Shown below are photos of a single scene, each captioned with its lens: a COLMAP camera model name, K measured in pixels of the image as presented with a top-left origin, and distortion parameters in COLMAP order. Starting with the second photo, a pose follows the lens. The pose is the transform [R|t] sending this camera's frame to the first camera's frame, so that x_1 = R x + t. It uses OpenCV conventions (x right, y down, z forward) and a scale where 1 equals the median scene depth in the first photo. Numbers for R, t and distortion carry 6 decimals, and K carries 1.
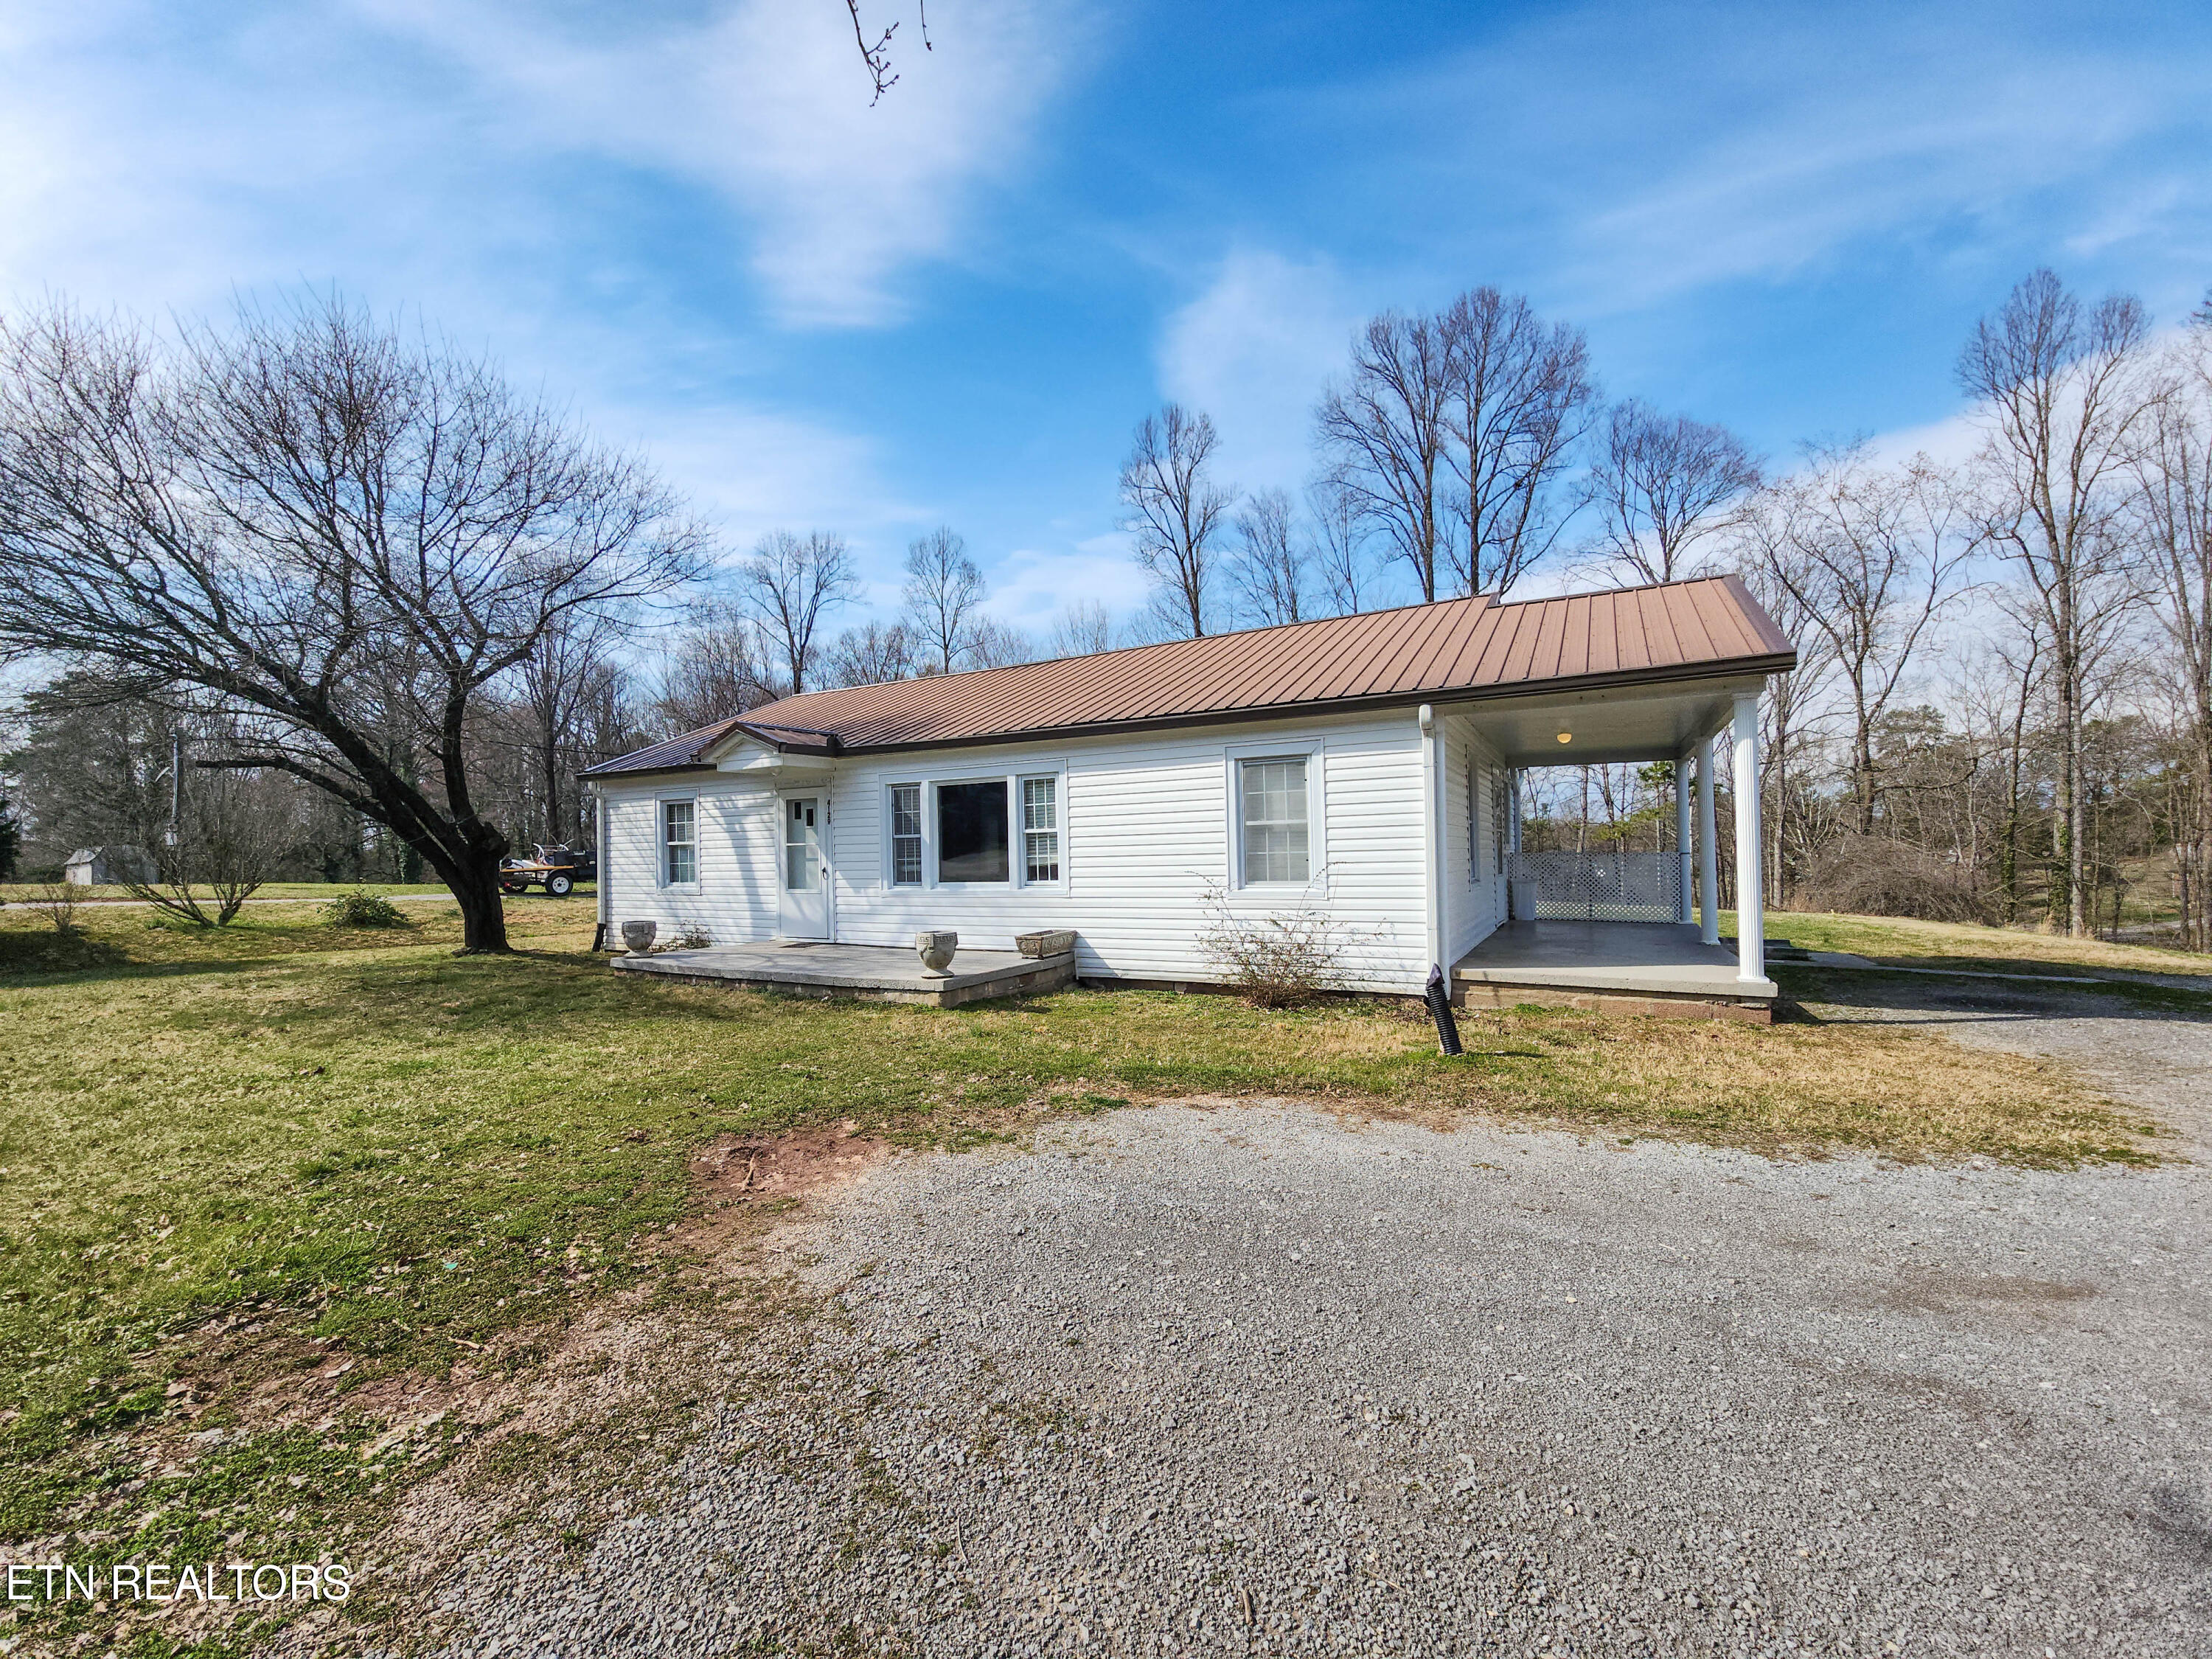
lens RADIAL K [[913.4, 0, 1087.0], [0, 913.4, 840.5], [0, 0, 1]] dist [0.004153, -0.002222]
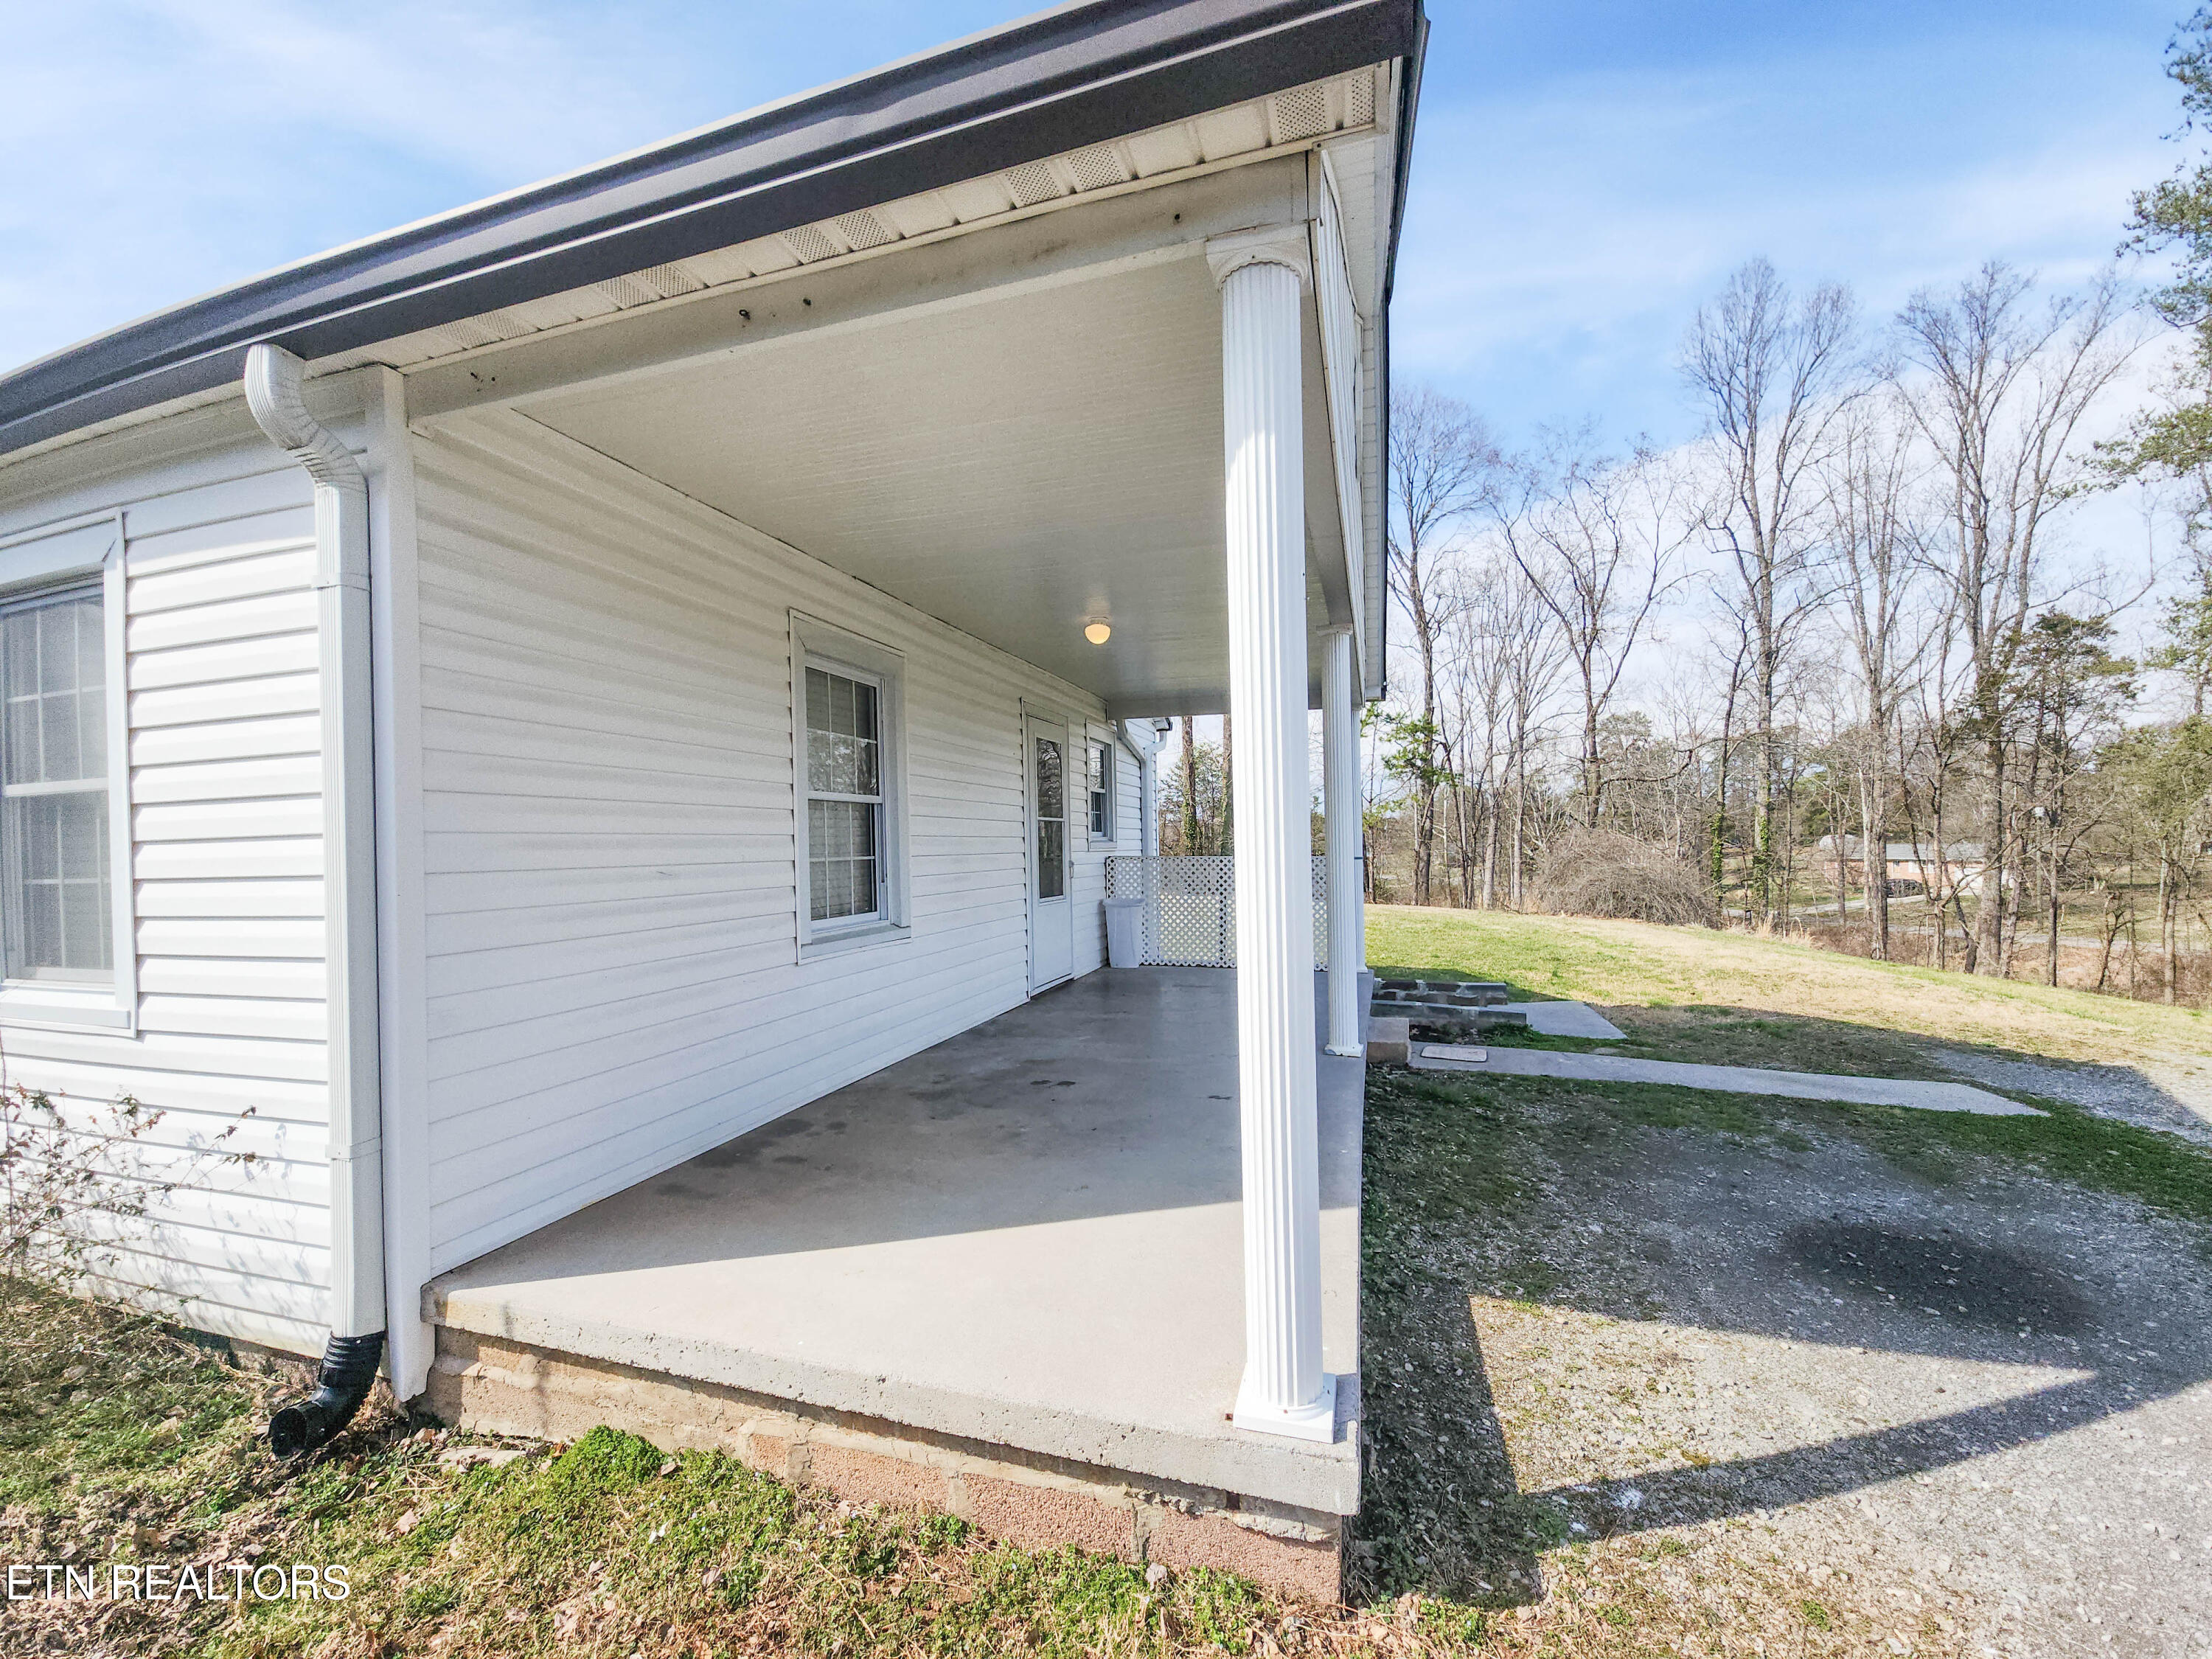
lens RADIAL K [[913.4, 0, 1071.0], [0, 913.4, 844.3], [0, 0, 1]] dist [0.004153, -0.002222]
pose [[0.981960, -0.001394, 0.189082, 0.363236], [-0.001280, 0.999901, 0.014023, -0.005109], [-0.189083, -0.014012, 0.981861, 0.446039]]
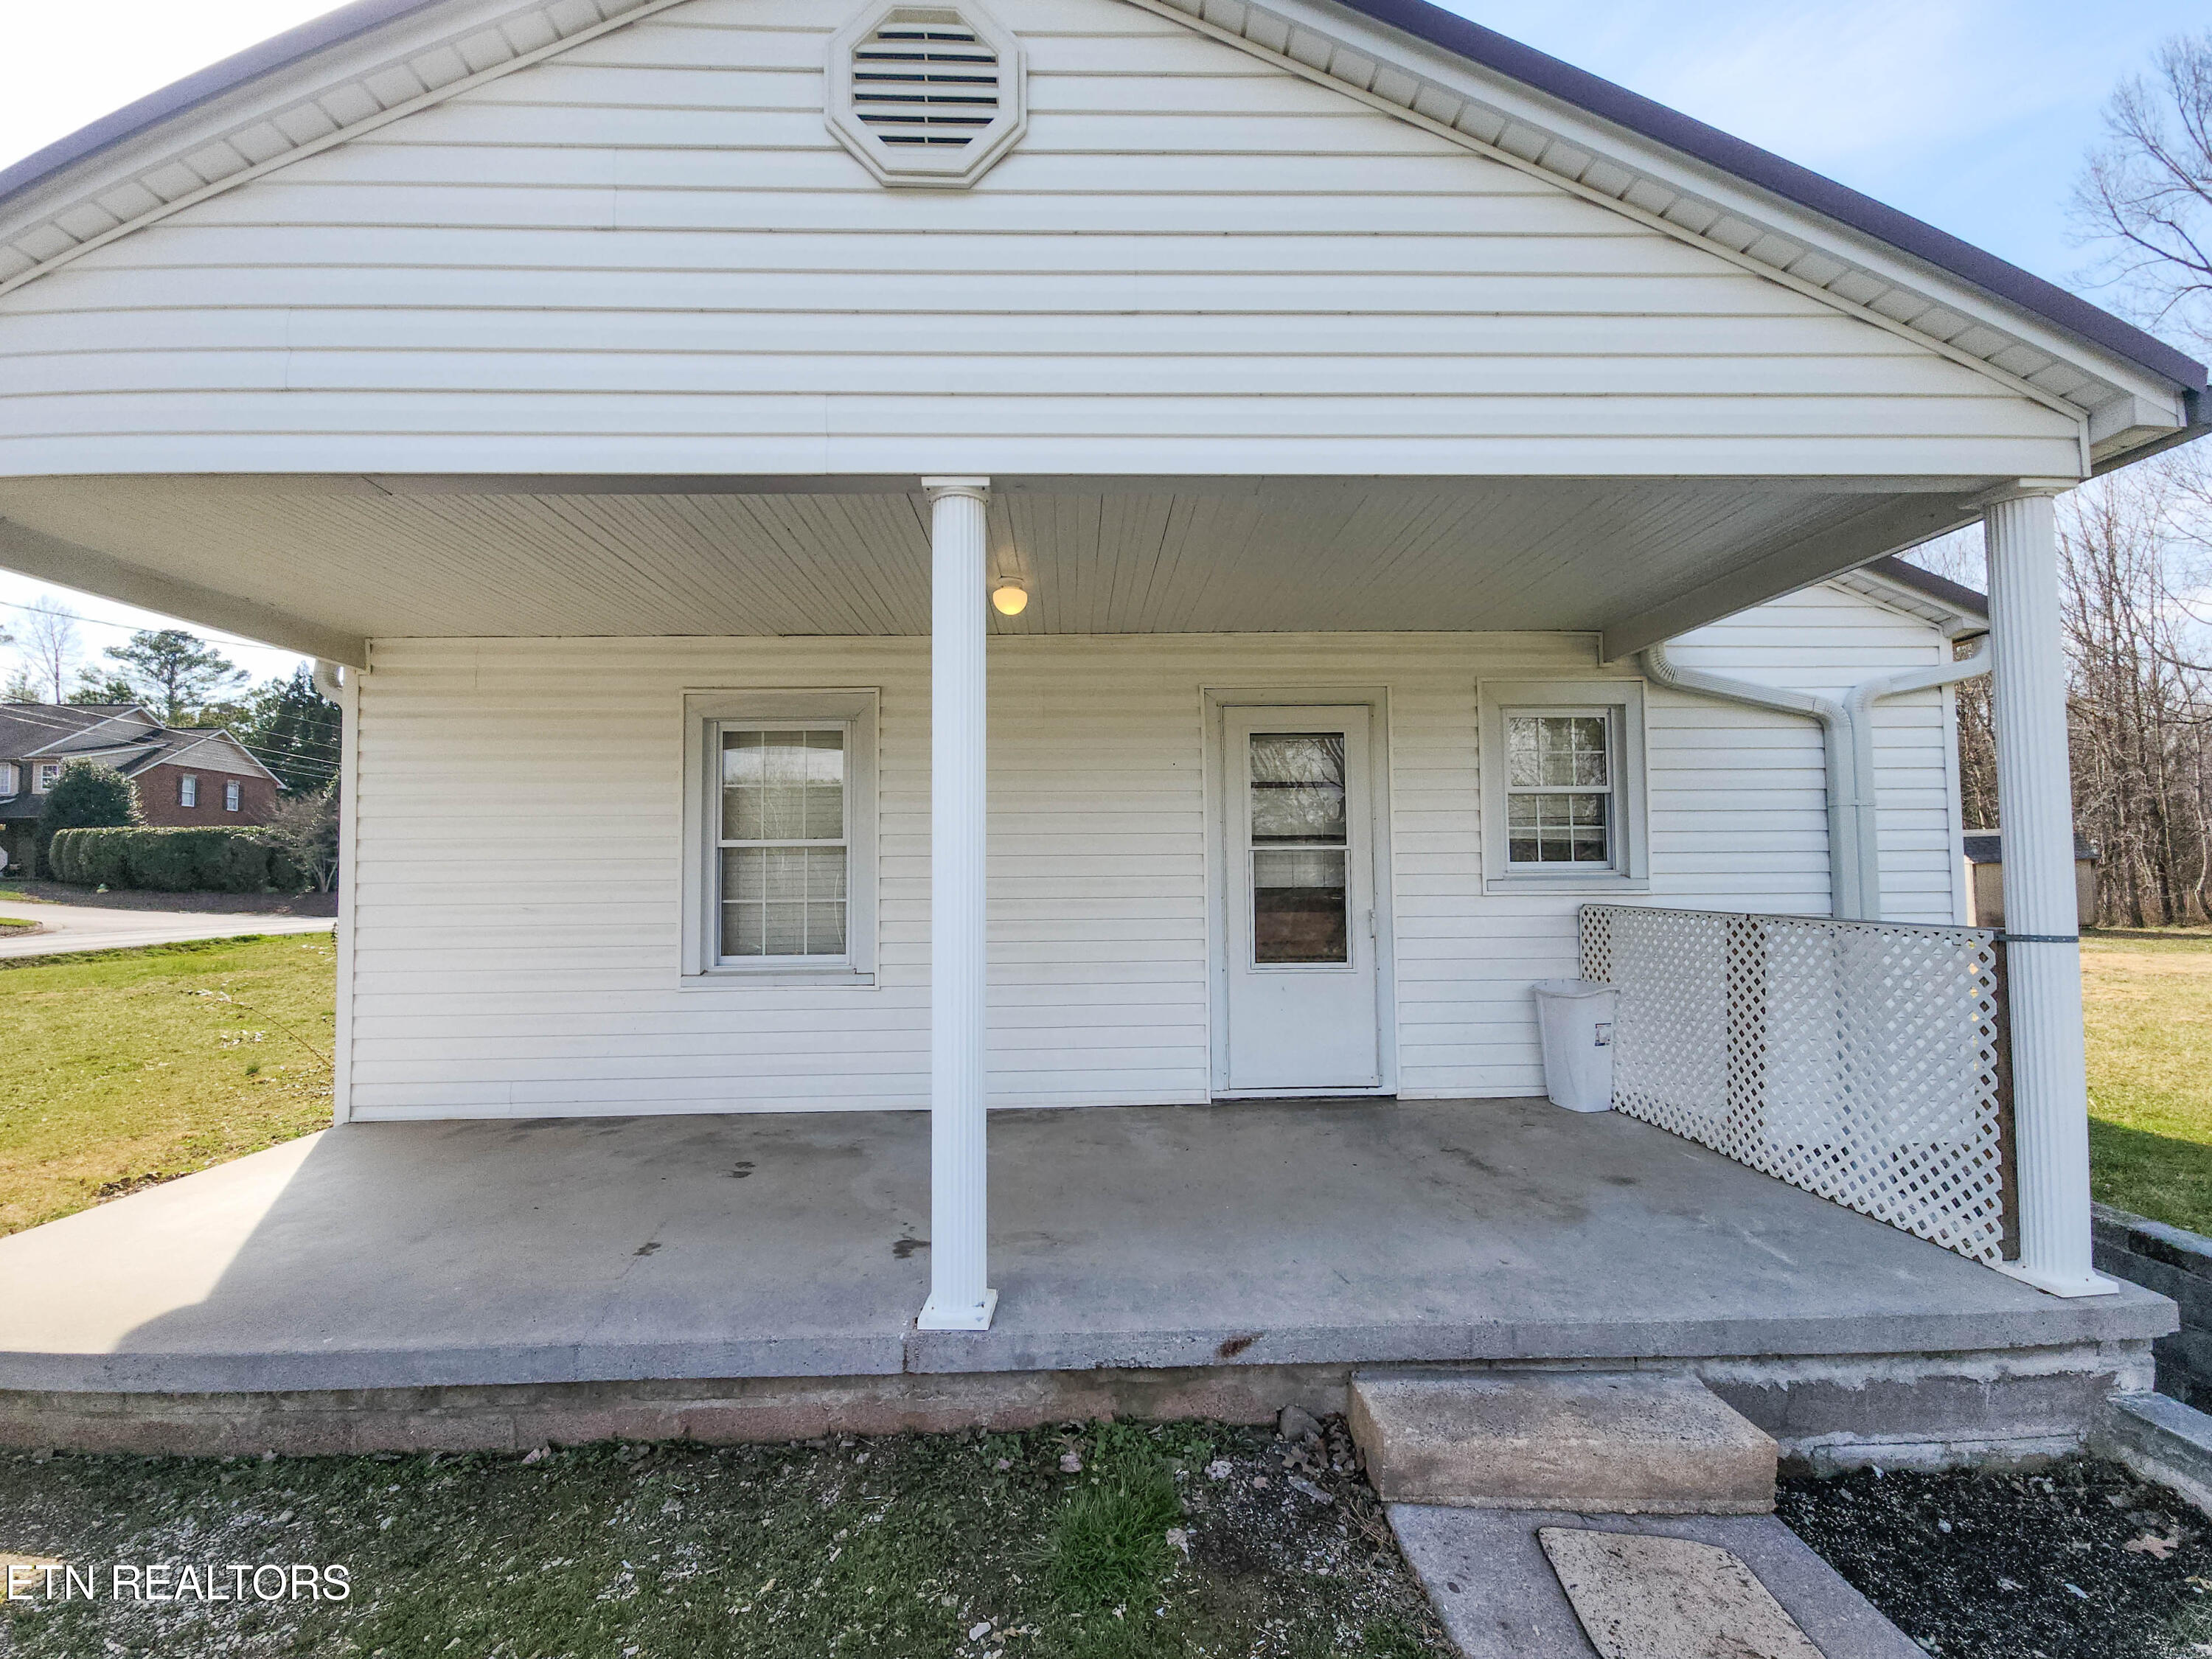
lens RADIAL K [[913.4, 0, 1102.1], [0, 913.4, 840.5], [0, 0, 1]] dist [0.004153, -0.002222]
pose [[0.524893, -0.025755, -0.850778, 0.736653], [0.019871, 0.999640, -0.018002, -0.009616], [0.850936, -0.007457, 0.525217, 0.726465]]
